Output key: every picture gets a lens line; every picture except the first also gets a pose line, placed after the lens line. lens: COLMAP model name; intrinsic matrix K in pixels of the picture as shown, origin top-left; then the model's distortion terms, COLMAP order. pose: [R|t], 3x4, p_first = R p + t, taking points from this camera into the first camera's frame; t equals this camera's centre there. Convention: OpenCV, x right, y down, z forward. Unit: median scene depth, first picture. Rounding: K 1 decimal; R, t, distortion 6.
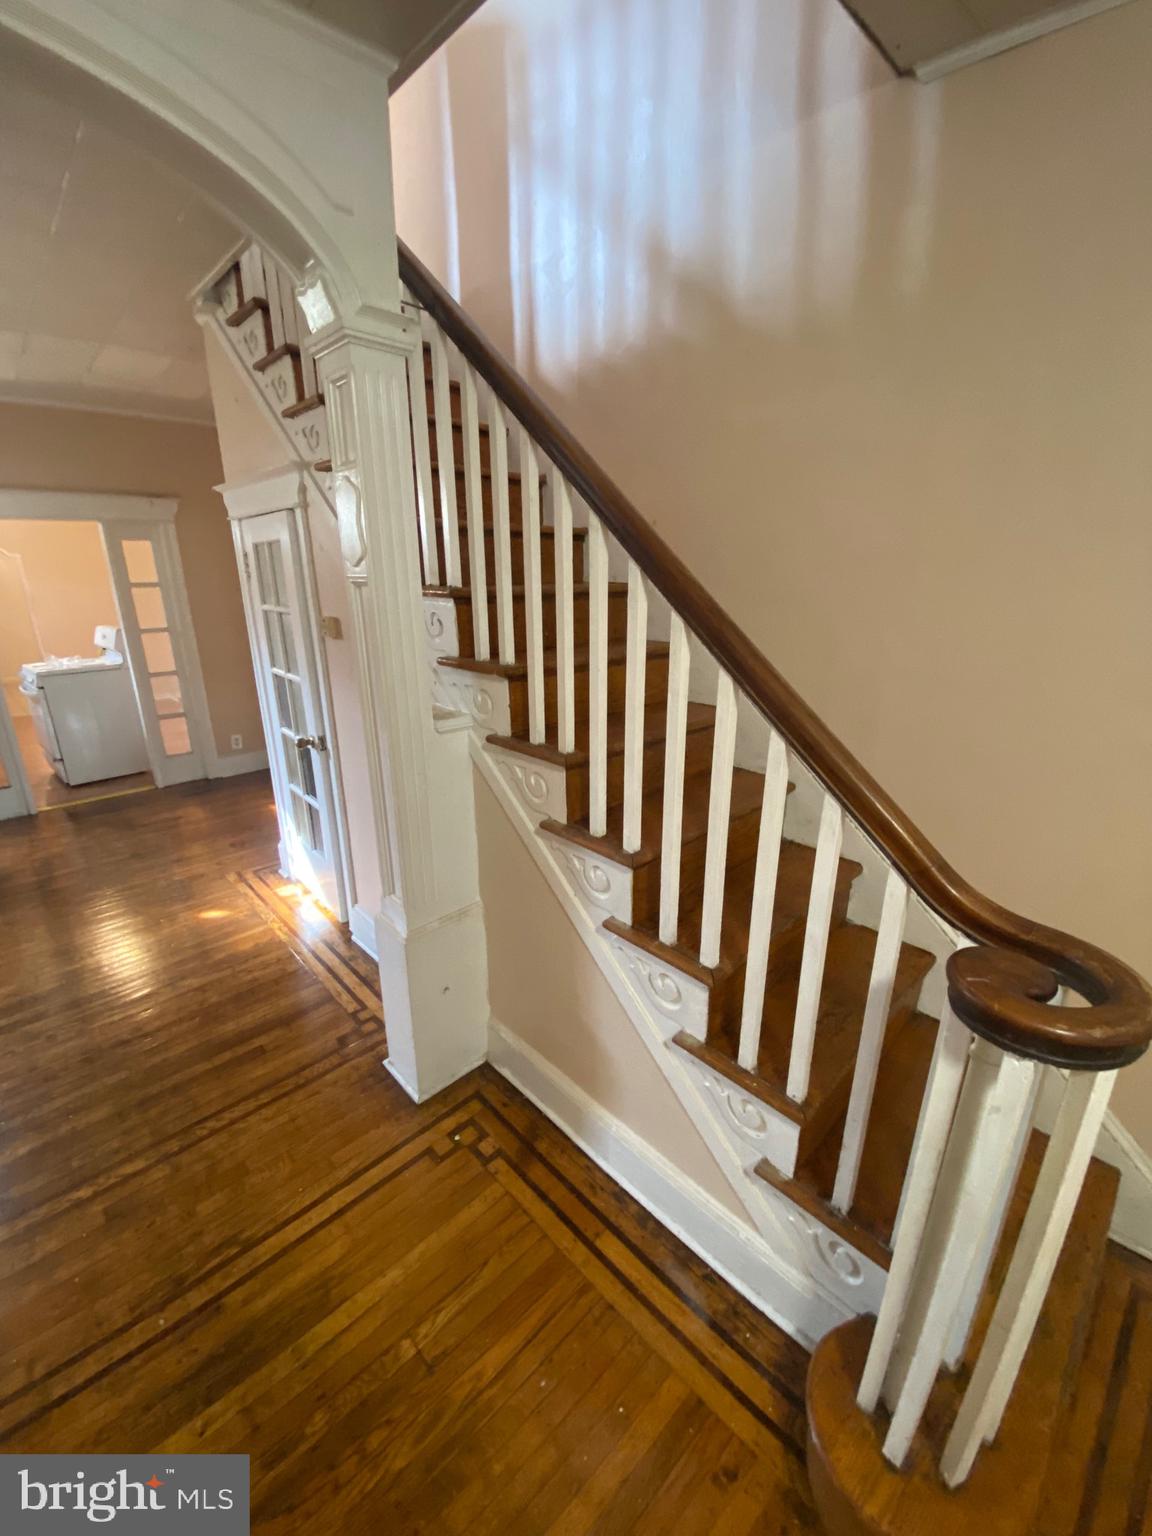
lens RADIAL K [[619.6, 0, 580.6], [0, 619.6, 767.2], [0, 0, 1]] dist [0.020758, -0.019832]
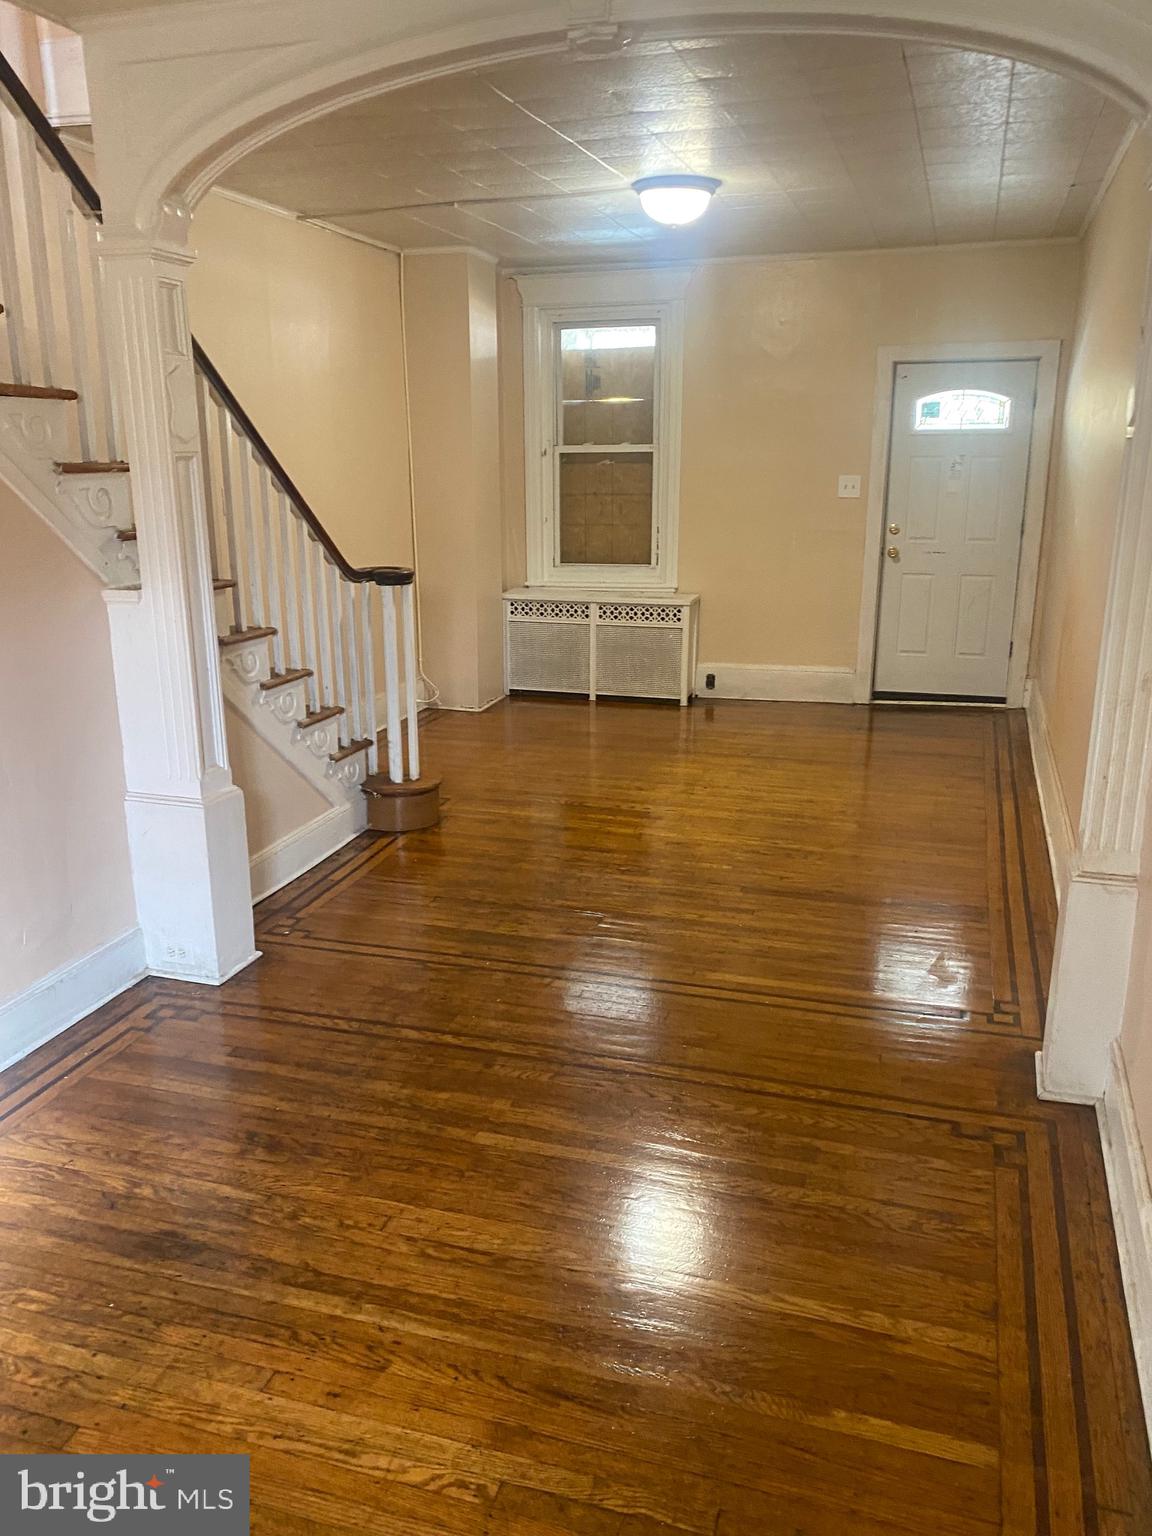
lens RADIAL K [[1185.3, 0, 568.7], [0, 1185.3, 765.6], [0, 0, 1]] dist [0.015183, -0.005096]
pose [[-0.470676, -0.227416, 0.852494, -2.490080], [0.279411, 0.878063, 0.388504, -0.418790], [-0.836895, 0.421056, -0.349741, 1.341200]]
